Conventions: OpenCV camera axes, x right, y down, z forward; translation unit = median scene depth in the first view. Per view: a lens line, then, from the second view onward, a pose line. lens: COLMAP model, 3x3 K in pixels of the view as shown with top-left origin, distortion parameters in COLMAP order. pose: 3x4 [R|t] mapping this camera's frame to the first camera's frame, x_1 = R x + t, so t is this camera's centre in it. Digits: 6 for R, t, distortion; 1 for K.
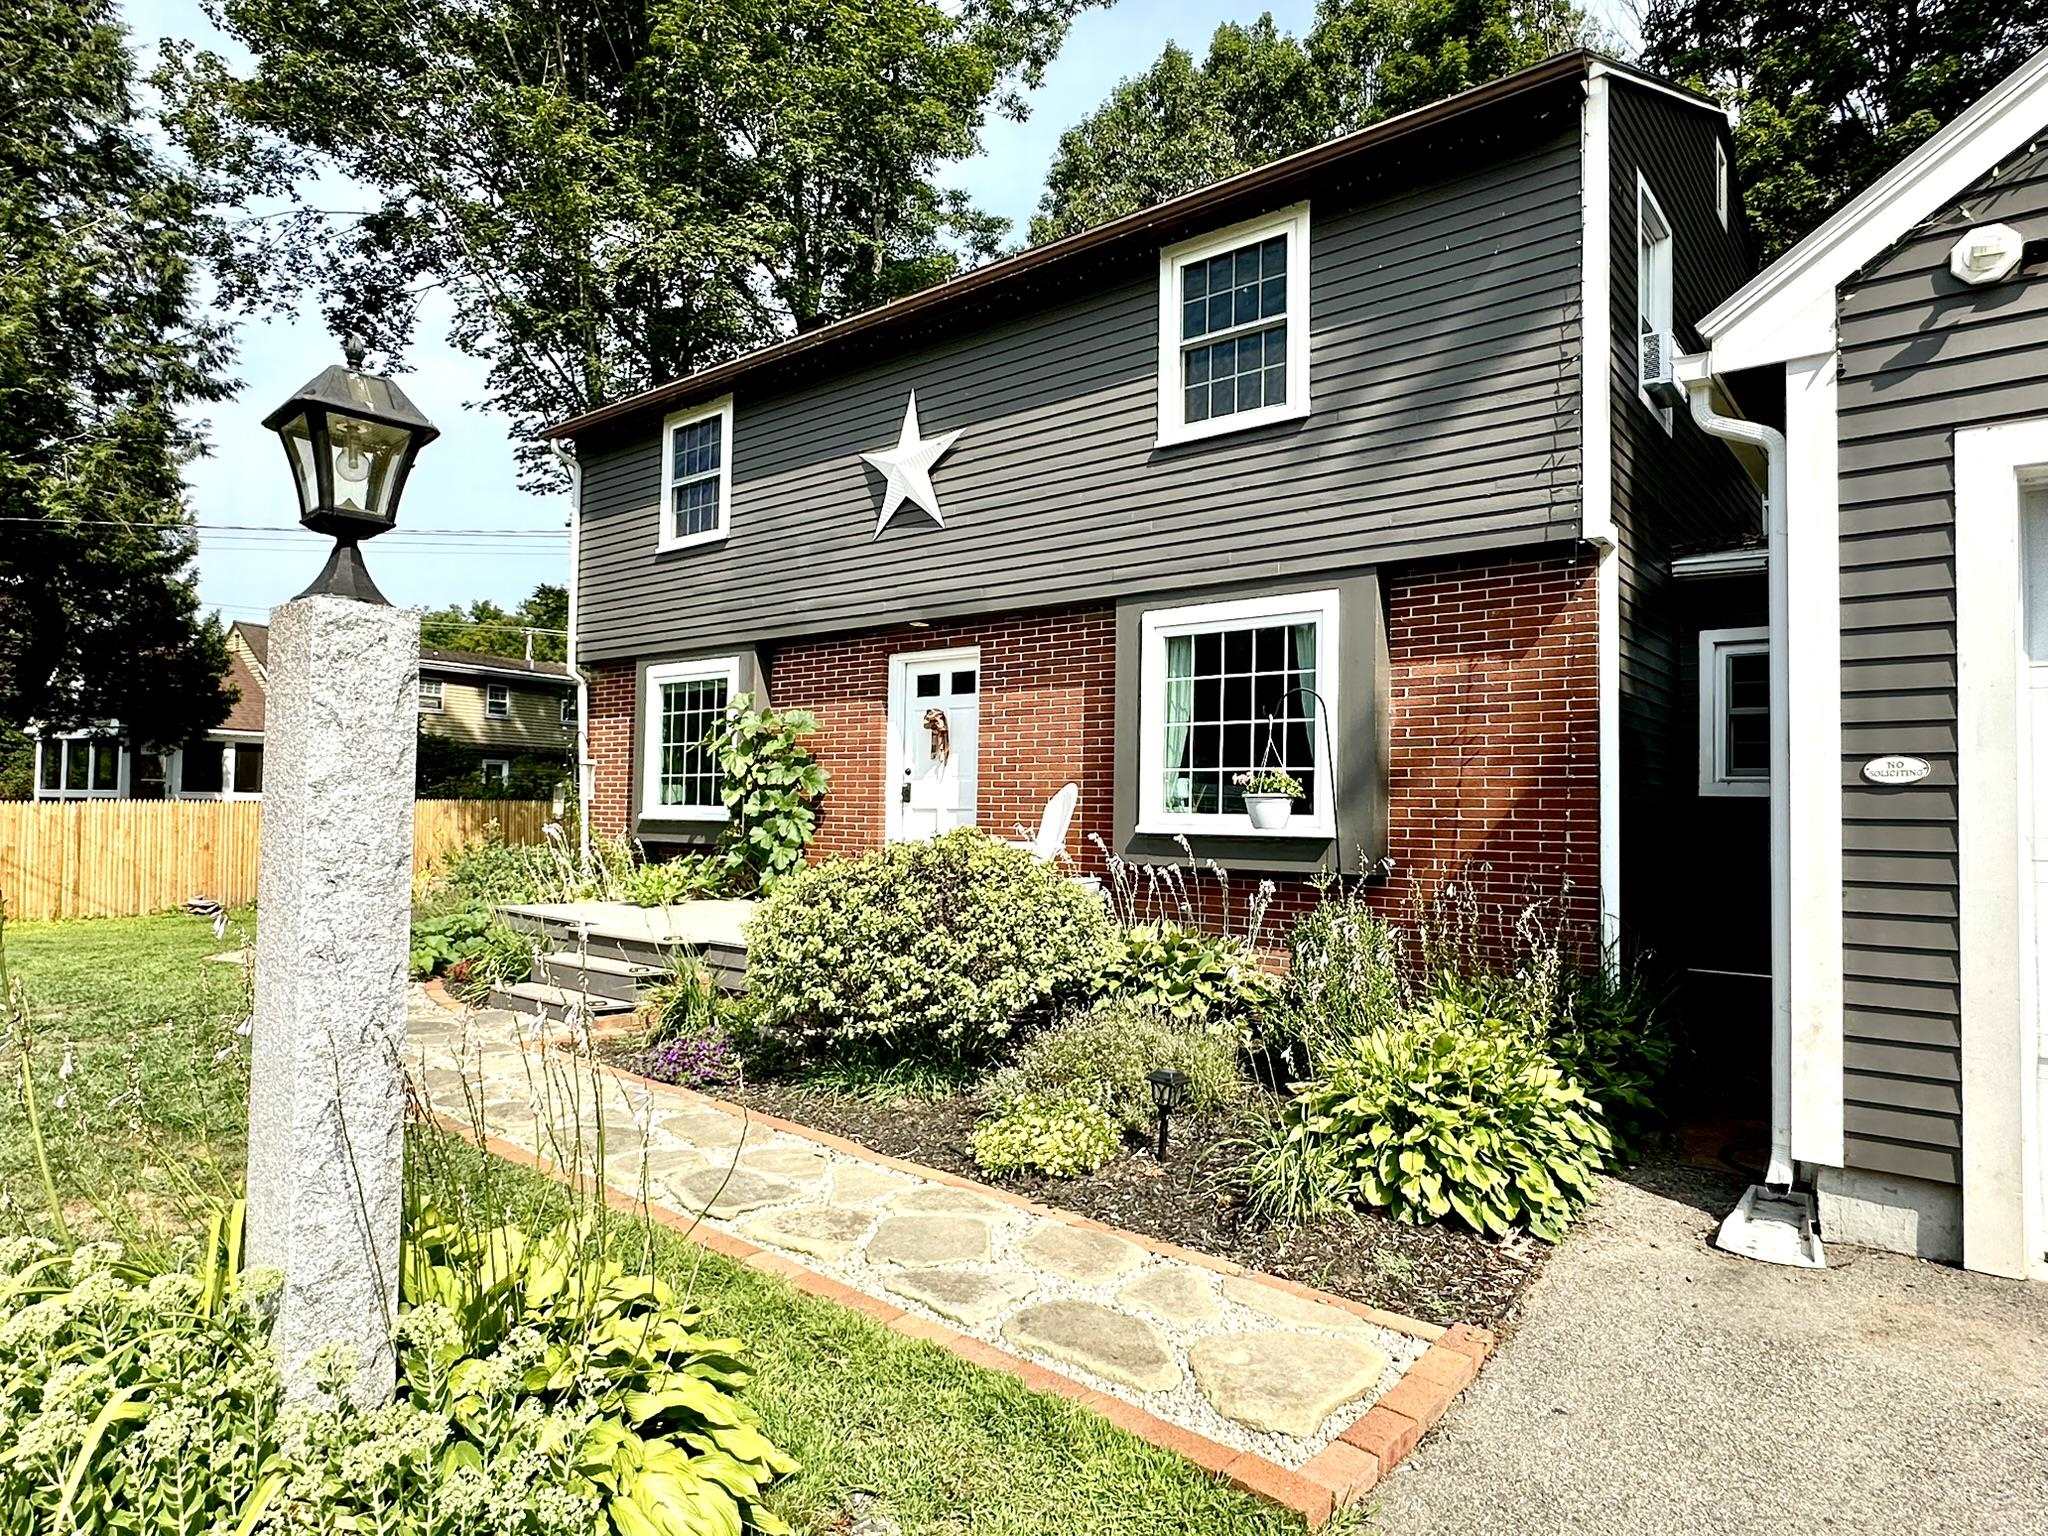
lens RADIAL K [[1203.2, 0, 1009.6], [0, 1203.2, 765.0], [0, 0, 1]] dist [-0.003817, -0.002238]
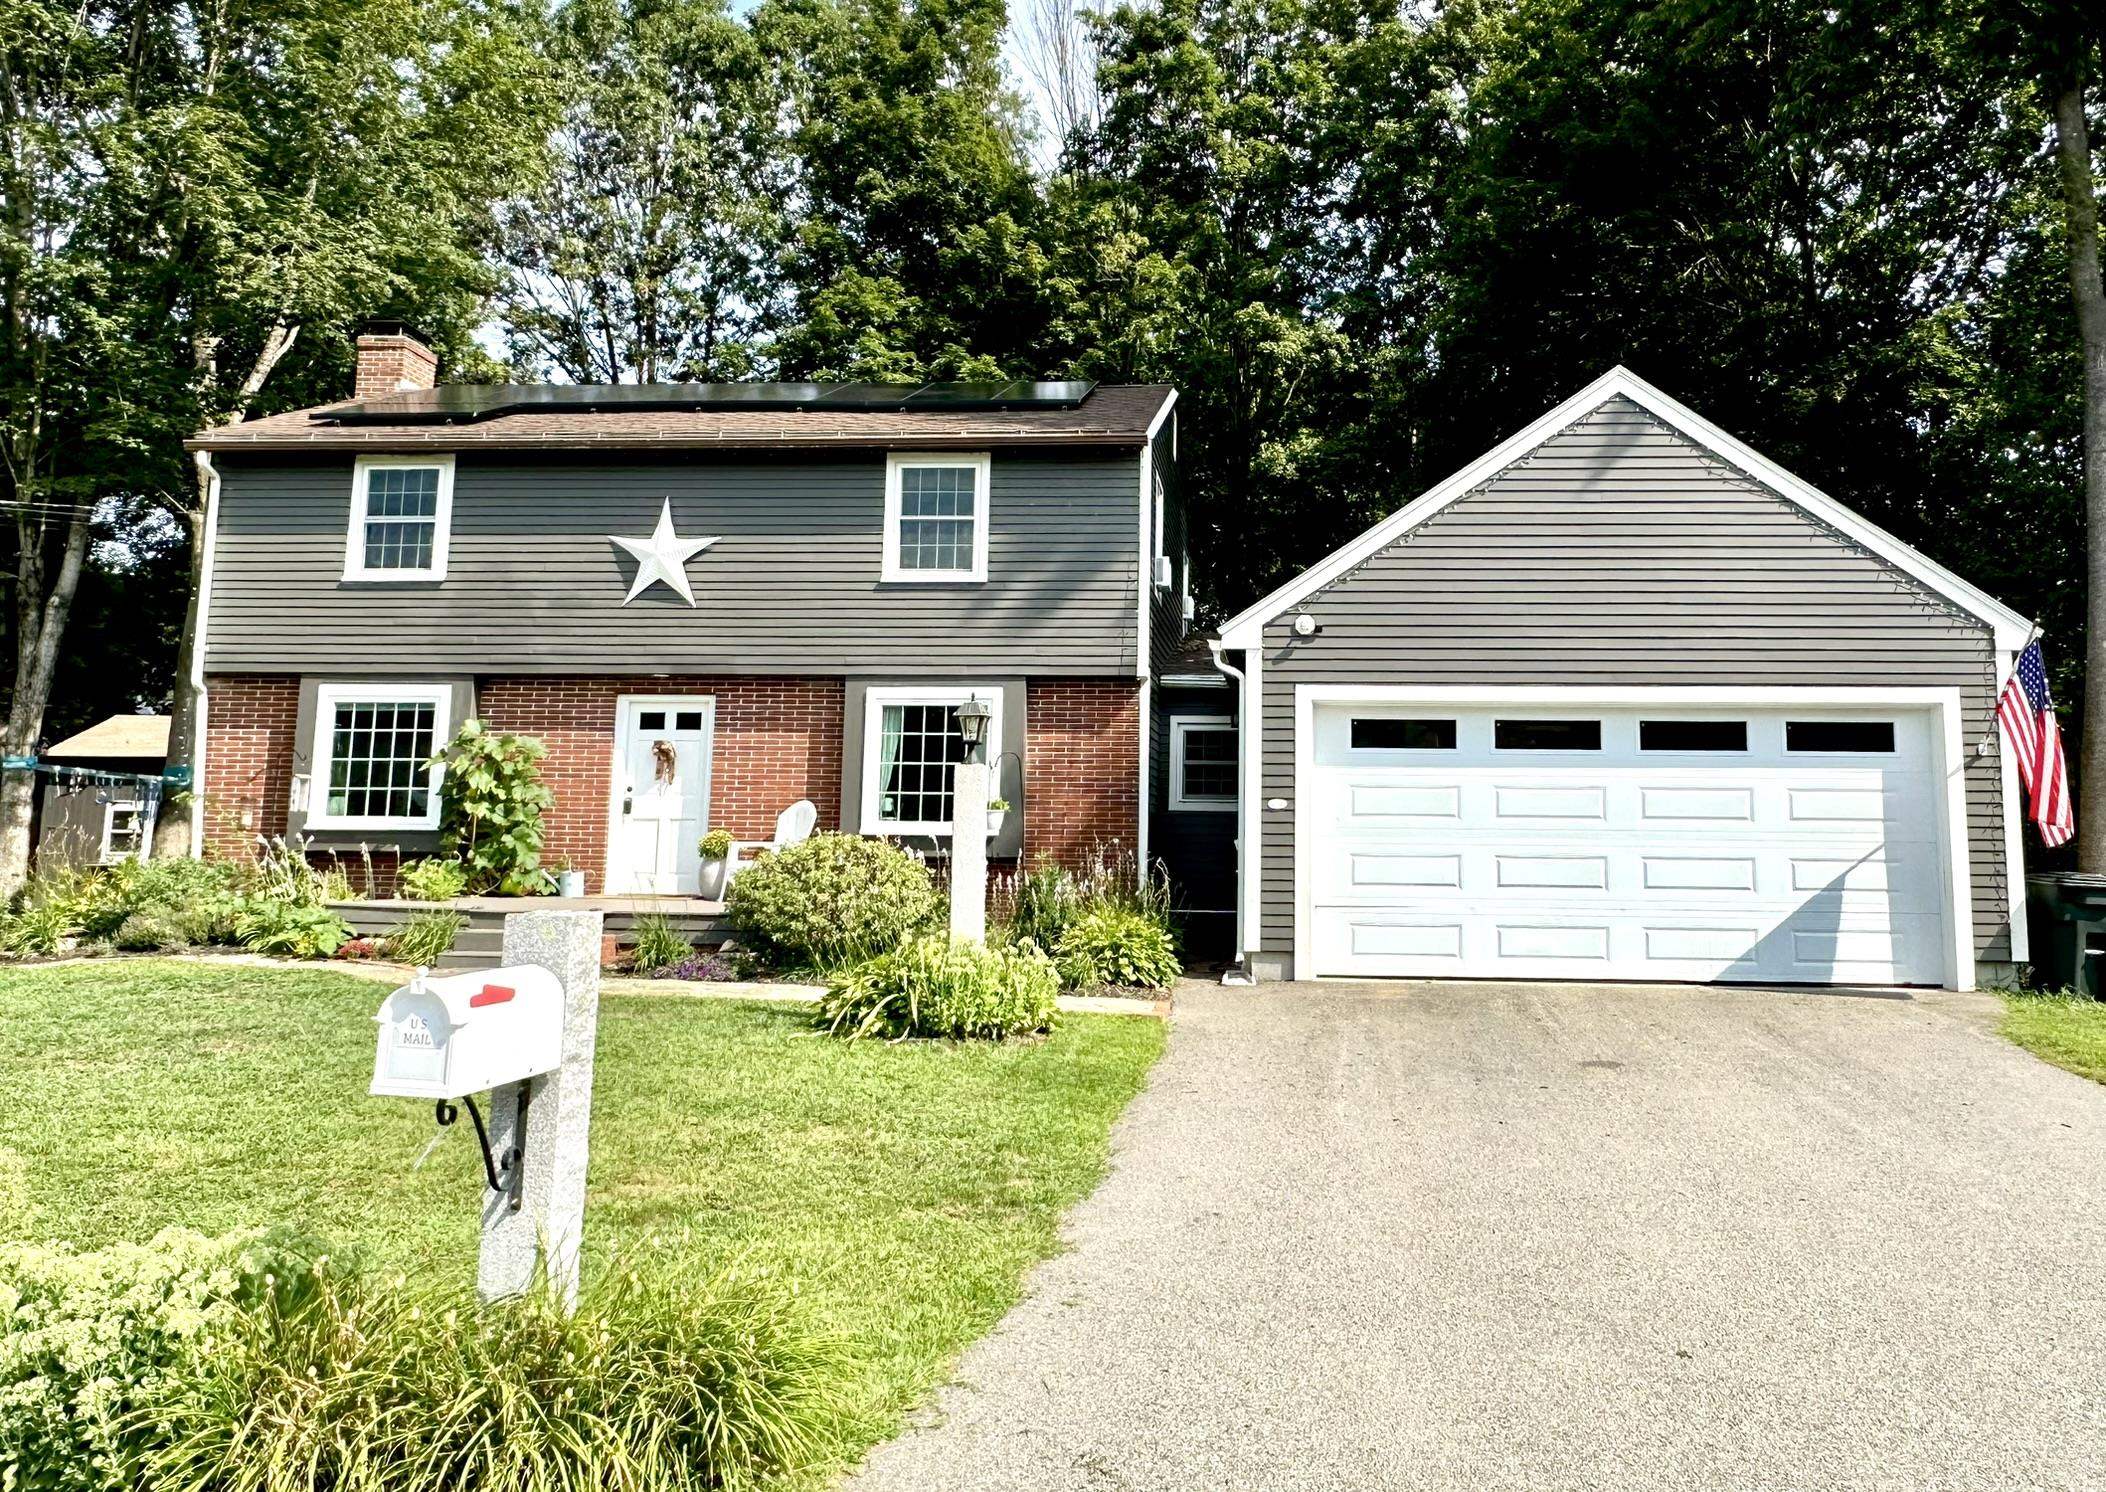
lens RADIAL K [[1629.2, 0, 1193.7], [0, 1629.2, 595.2], [0, 0, 1]] dist [-0.007152, -0.001343]
pose [[0.806215, 0.077536, 0.586519, -0.623710], [-0.019313, 0.994296, -0.104895, -0.028843], [-0.591307, 0.073241, 0.803114, -0.729562]]
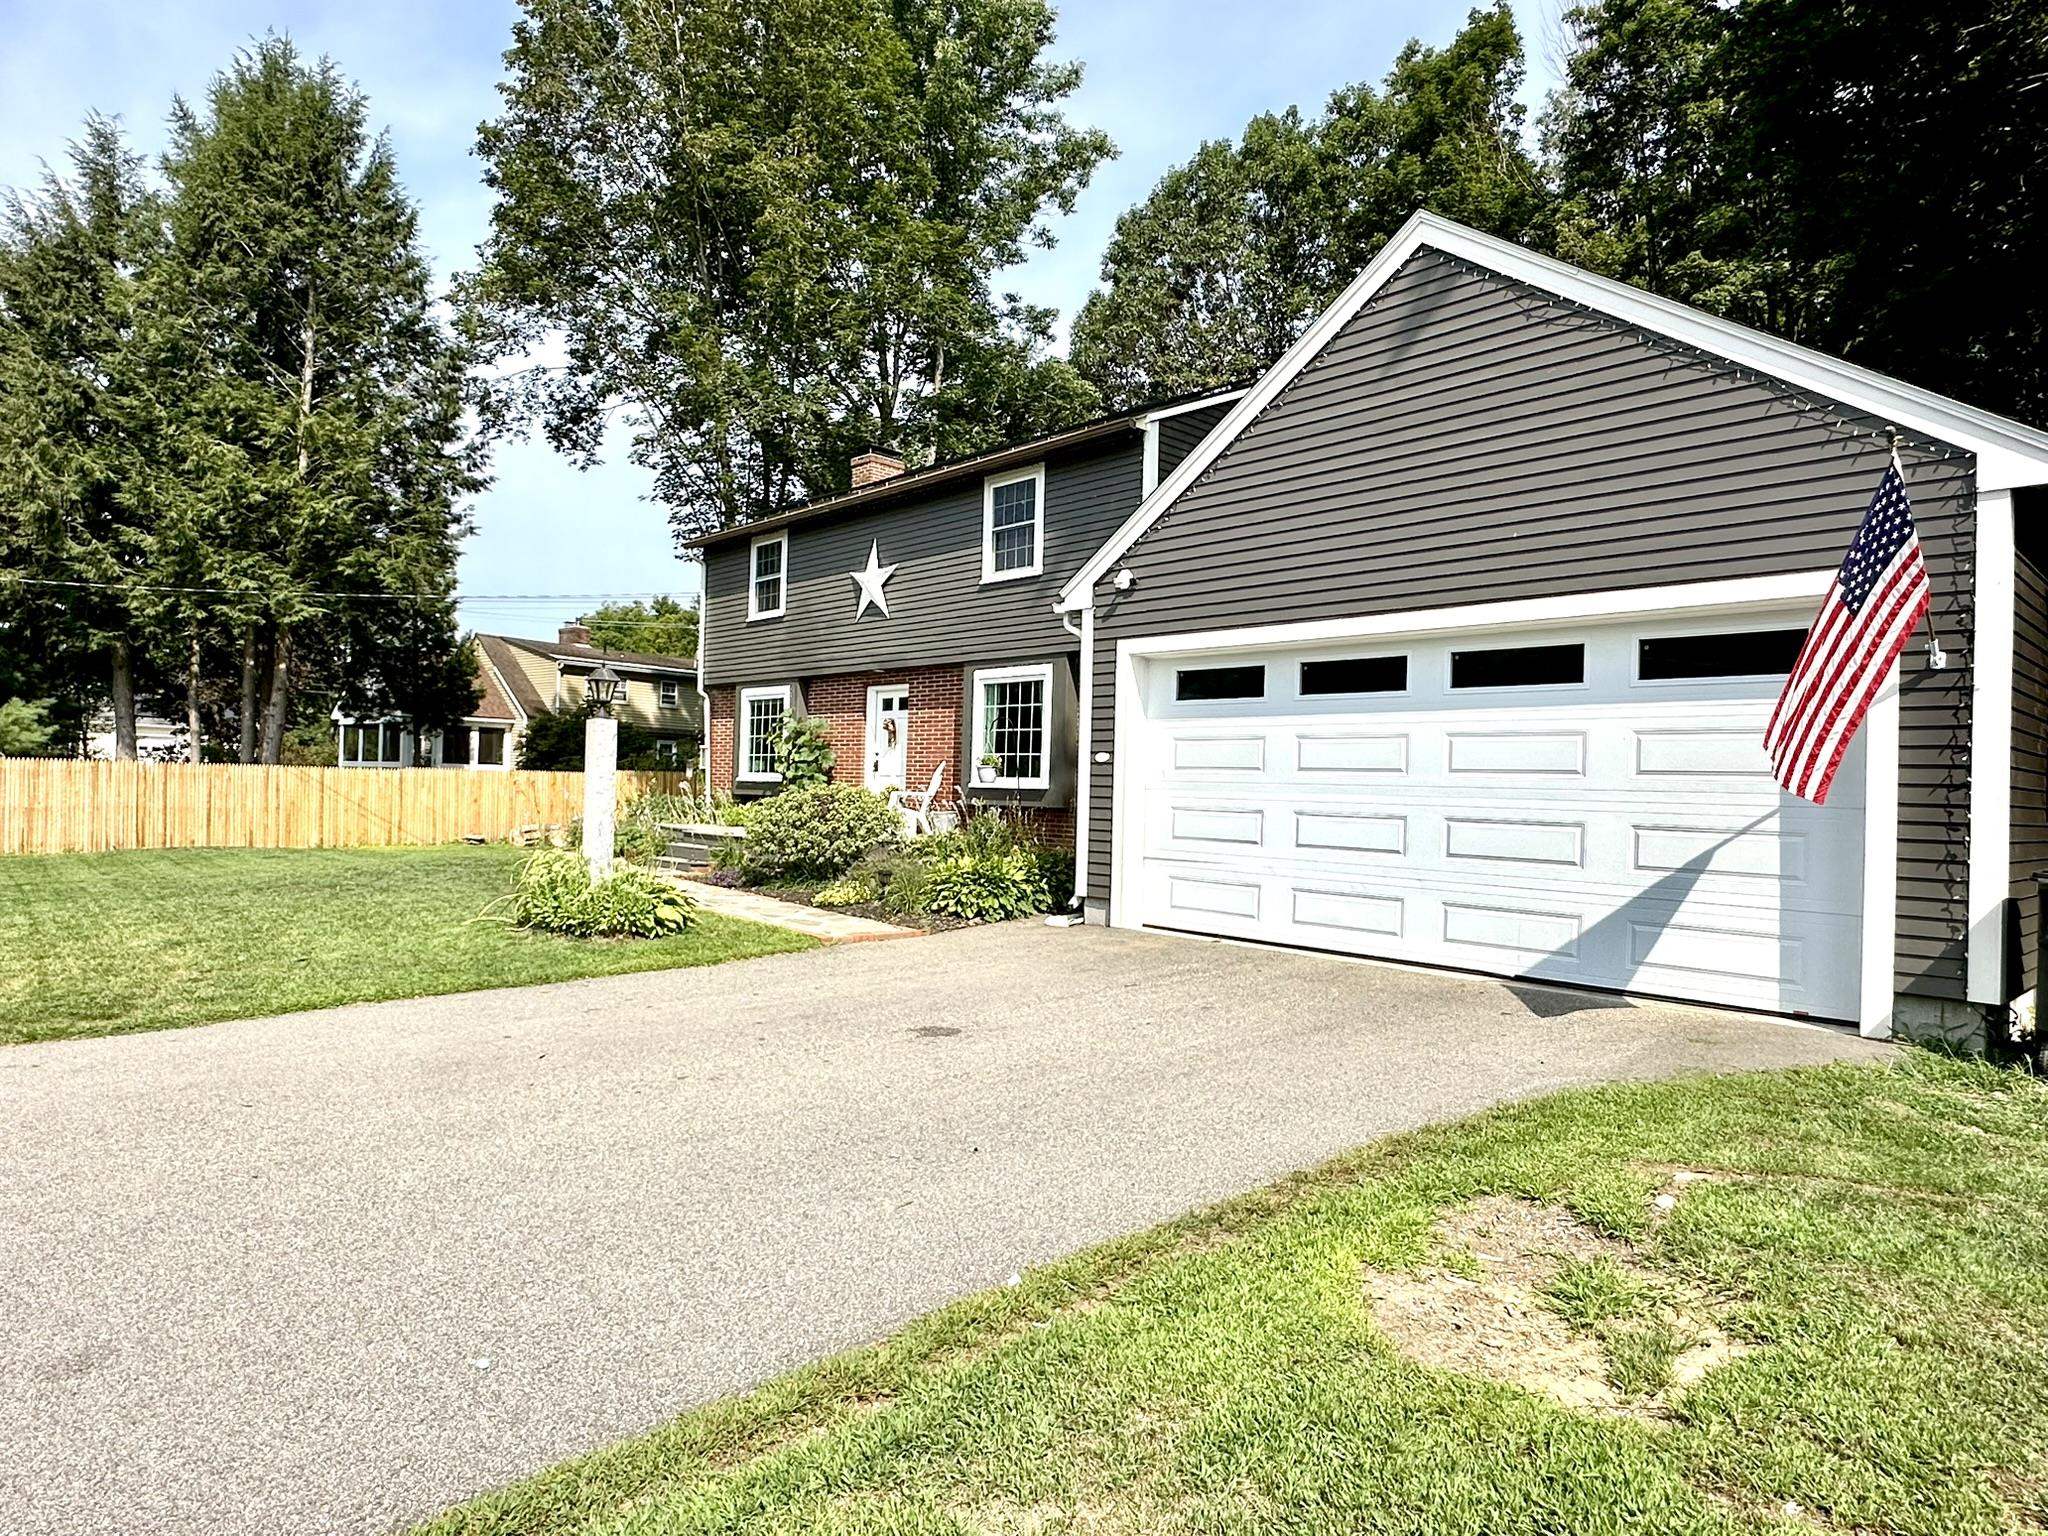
lens RADIAL K [[1193.2, 0, 998.4], [0, 1193.2, 769.7], [0, 0, 1]] dist [-0.000368, 0.000482]
pose [[0.990113, 0.008196, -0.140032, 0.334122], [-0.005184, 0.999748, 0.021863, -0.010268], [0.140176, -0.020921, 0.989906, -0.694427]]
